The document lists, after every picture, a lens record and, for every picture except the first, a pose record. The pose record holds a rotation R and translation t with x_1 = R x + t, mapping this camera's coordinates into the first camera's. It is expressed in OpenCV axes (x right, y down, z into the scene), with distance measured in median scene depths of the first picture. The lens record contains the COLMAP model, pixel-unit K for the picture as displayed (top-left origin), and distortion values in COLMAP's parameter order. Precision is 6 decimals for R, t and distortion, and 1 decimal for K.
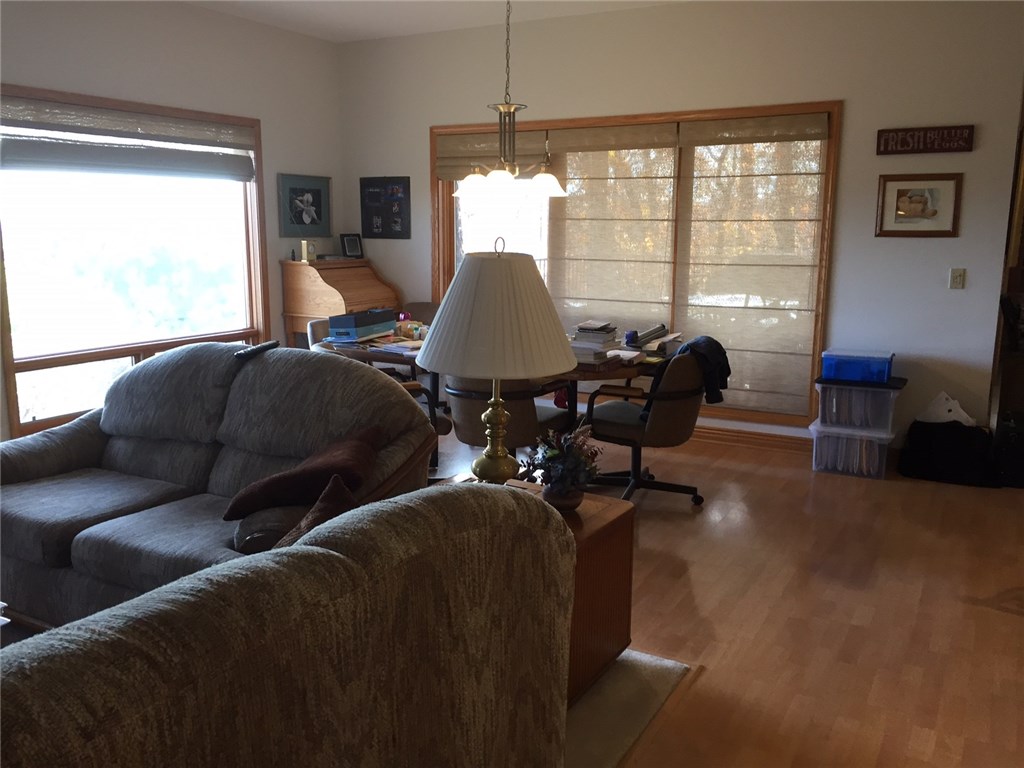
lens RADIAL K [[881.0, 0, 512.7], [0, 881.0, 383.8], [0, 0, 1]] dist [0.073577, -0.108088]
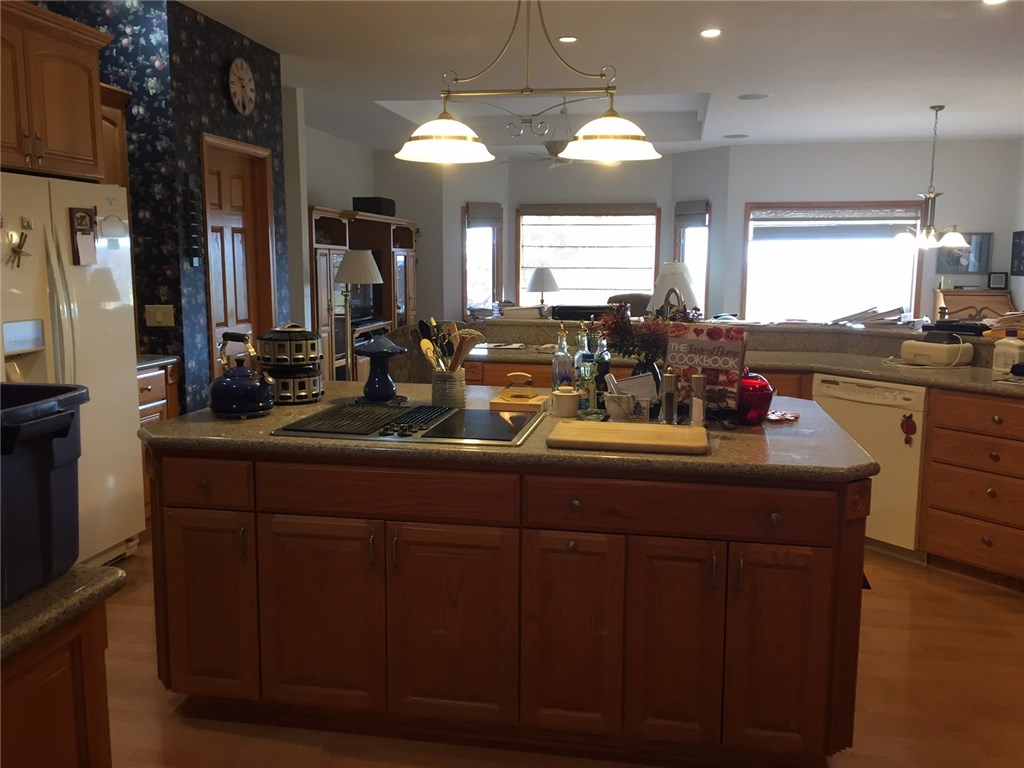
lens RADIAL K [[881.0, 0, 512.2], [0, 881.0, 383.9], [0, 0, 1]] dist [0.073577, -0.108088]
pose [[0.317435, 0.128803, -0.939492, 0.941933], [-0.173188, 0.981944, 0.076106, 0.030863], [0.932331, 0.138550, 0.334010, -0.167944]]
